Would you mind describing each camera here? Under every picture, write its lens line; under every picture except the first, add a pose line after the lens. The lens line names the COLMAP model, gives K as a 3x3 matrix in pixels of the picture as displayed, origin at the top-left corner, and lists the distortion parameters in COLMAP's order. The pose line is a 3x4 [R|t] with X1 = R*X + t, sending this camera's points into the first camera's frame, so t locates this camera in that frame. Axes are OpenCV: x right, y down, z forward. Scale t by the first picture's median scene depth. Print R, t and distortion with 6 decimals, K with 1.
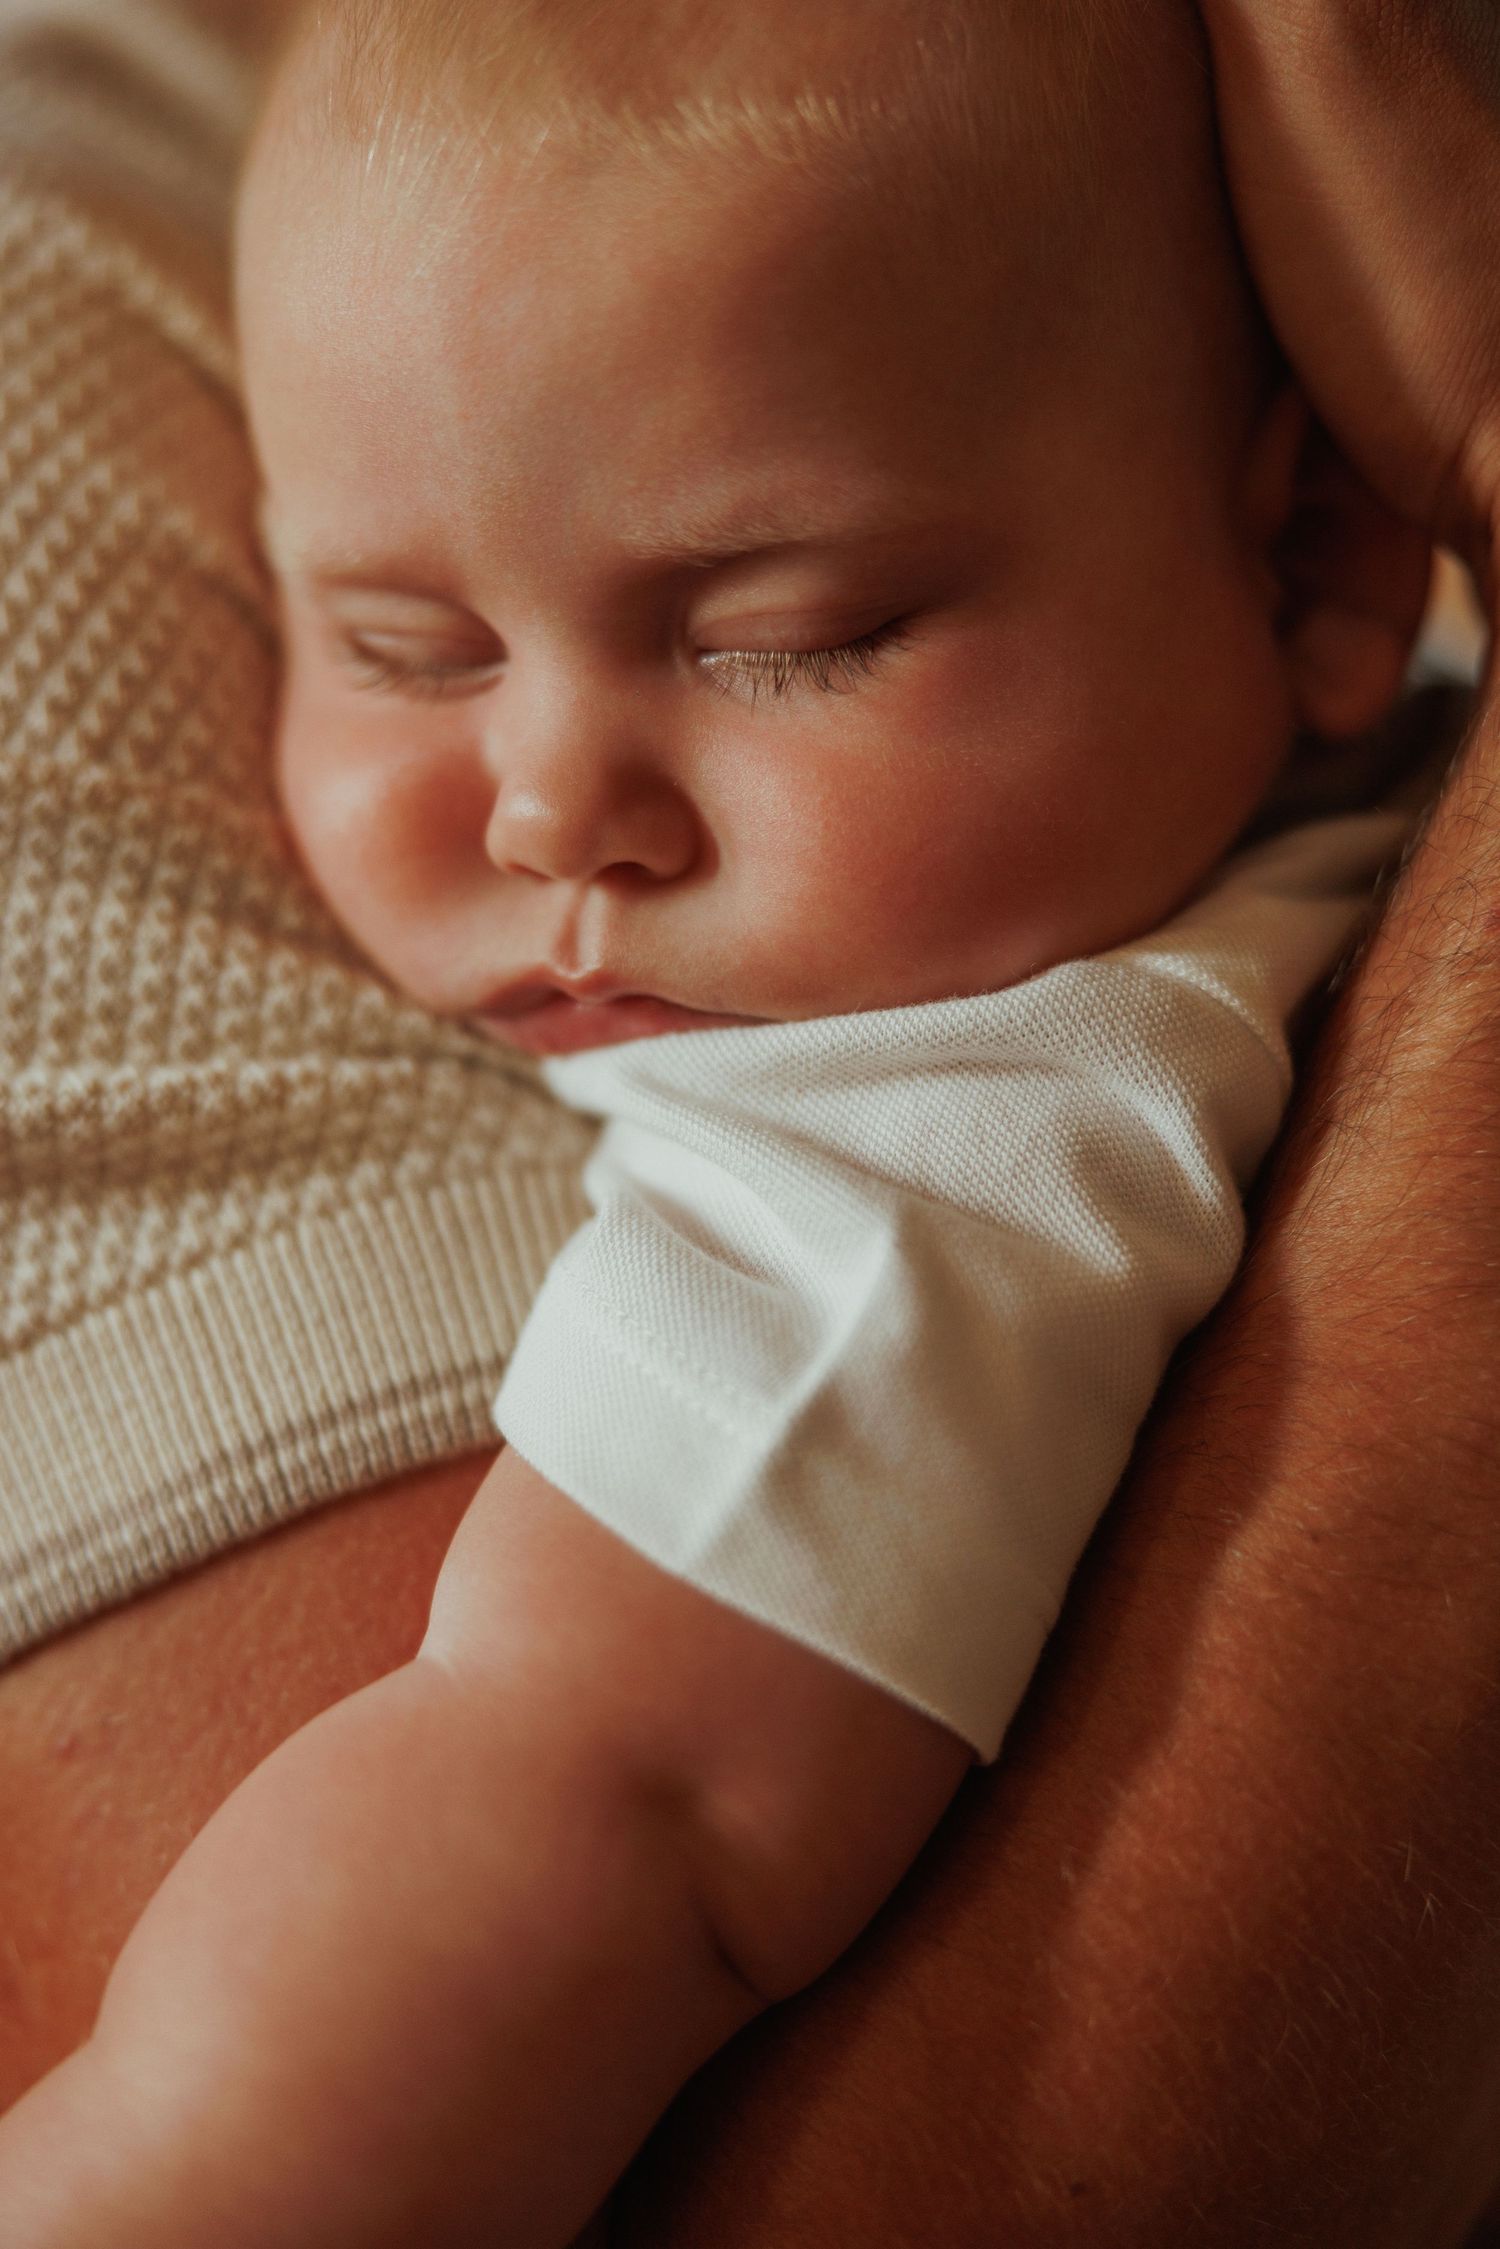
lens RADIAL K [[3181.8, 0, 749.9], [0, 3181.8, 980.3], [0, 0, 1]] dist [-0.027294, -0.015019]
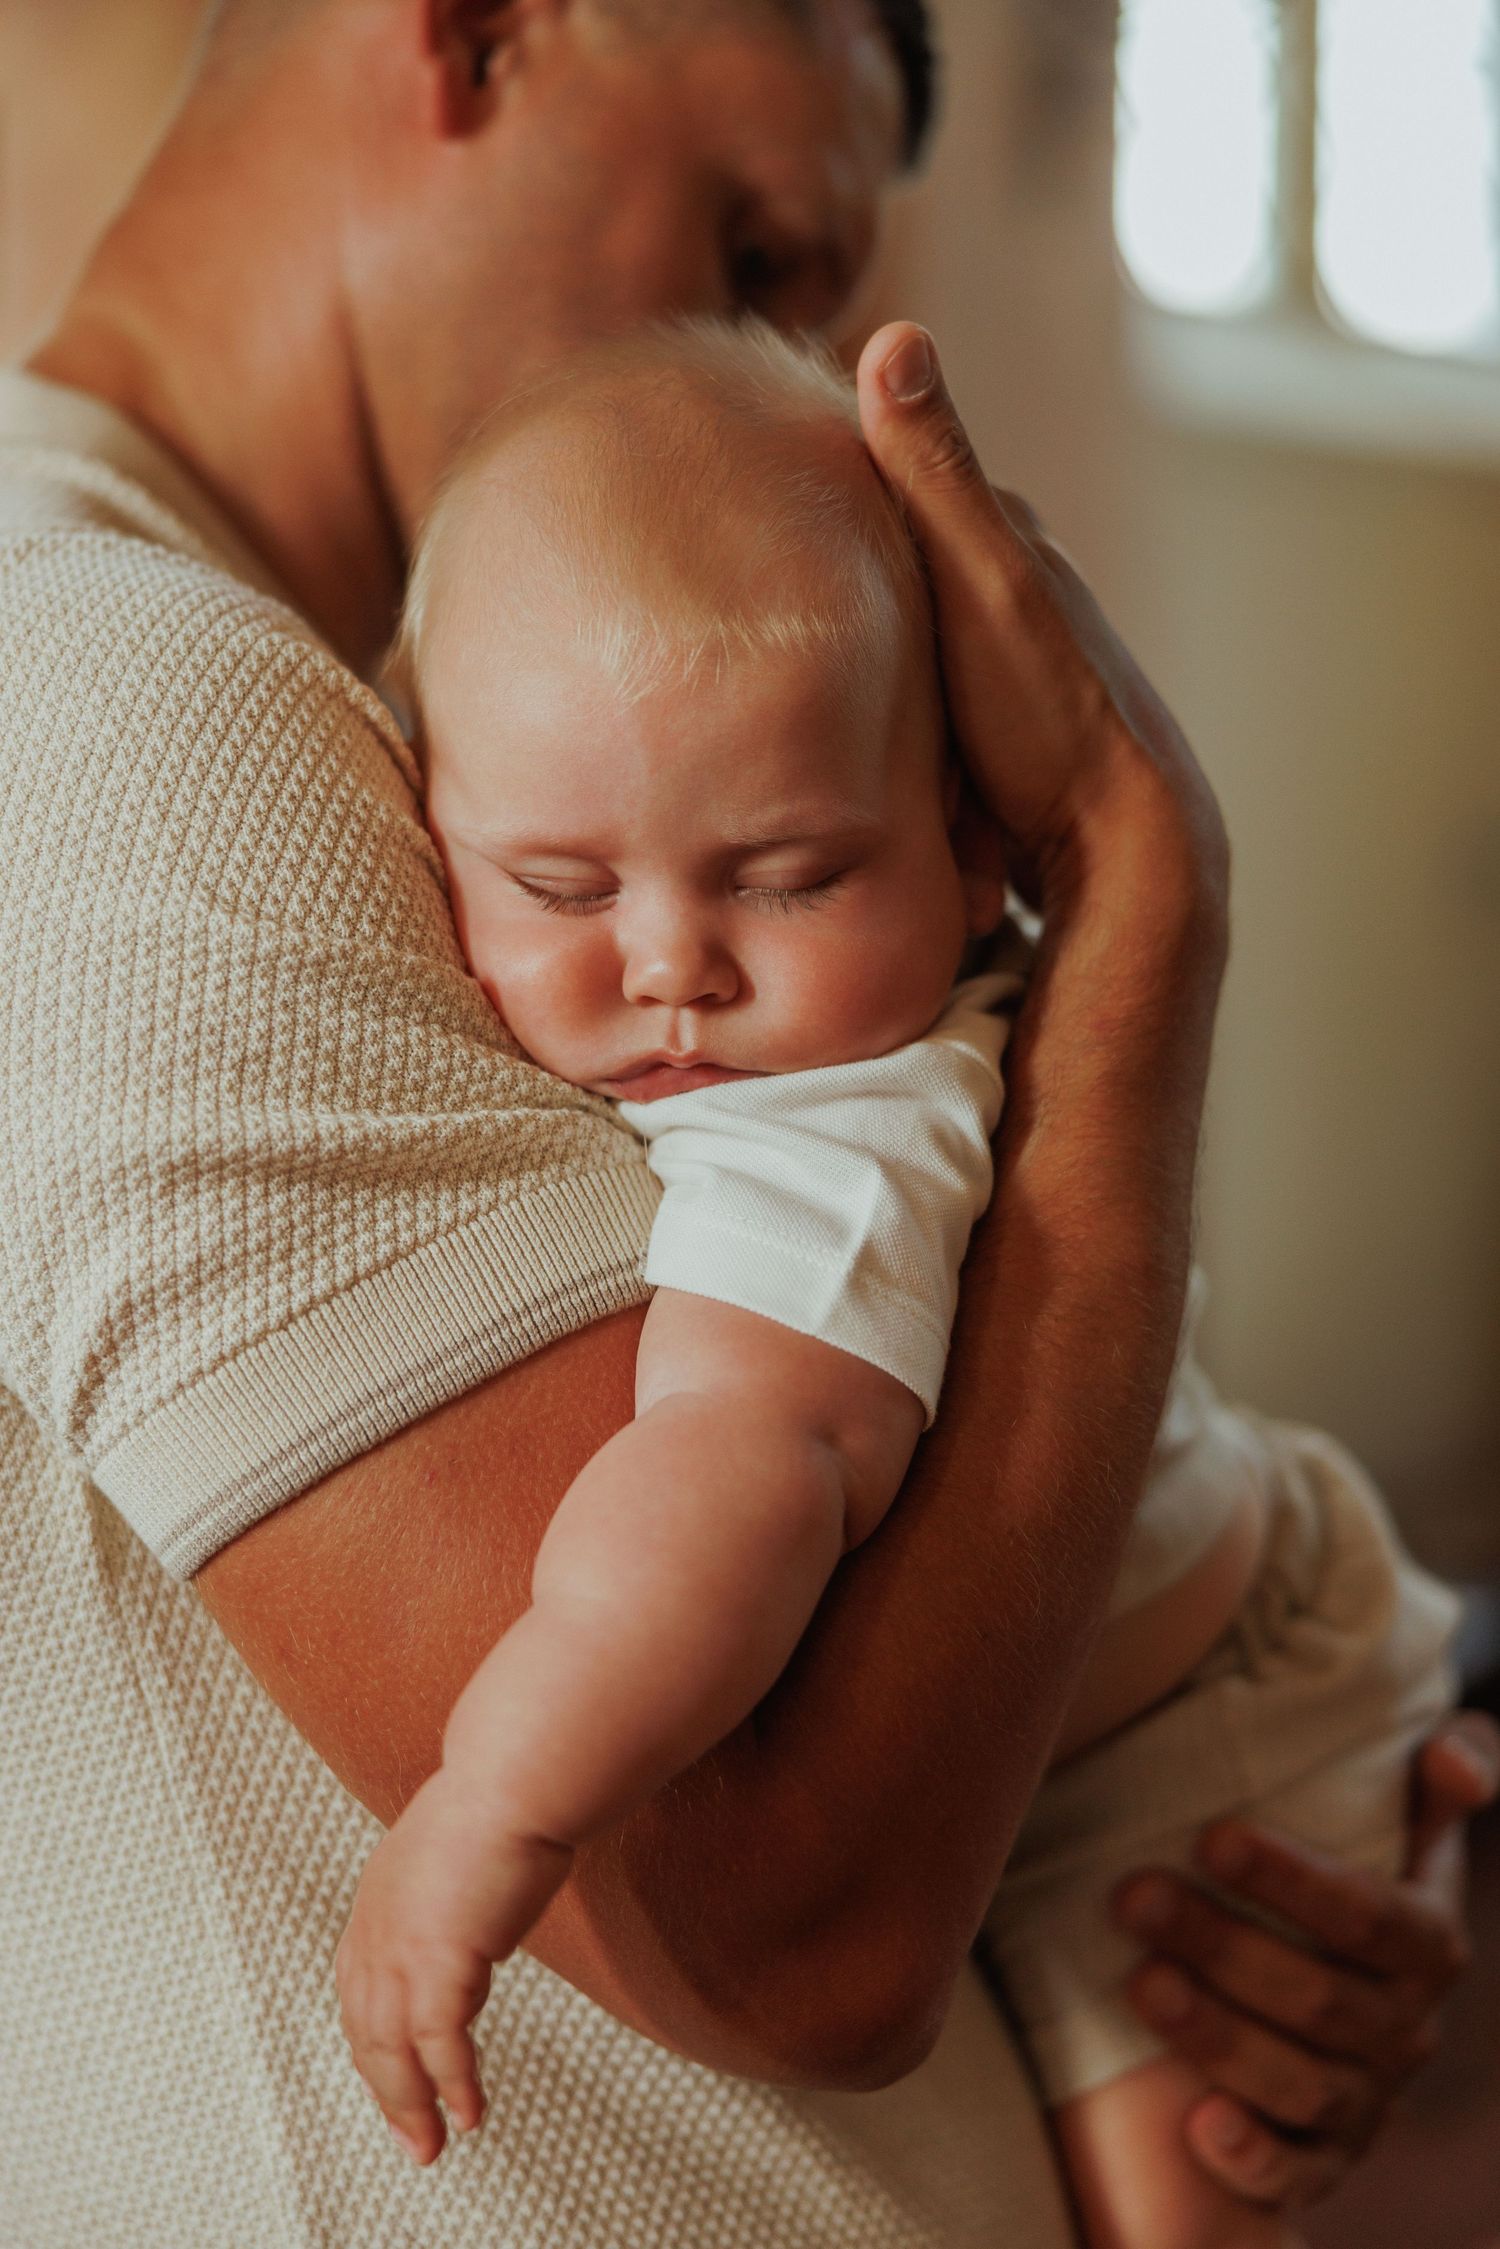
lens RADIAL K [[3181.8, 0, 749.9], [0, 3181.8, 980.3], [0, 0, 1]] dist [-0.027294, -0.015019]
pose [[0.940103, -0.013017, 0.340642, -0.665218], [0.040200, 0.996531, -0.072863, 0.093860], [-0.338512, 0.082193, 0.937365, -0.824125]]
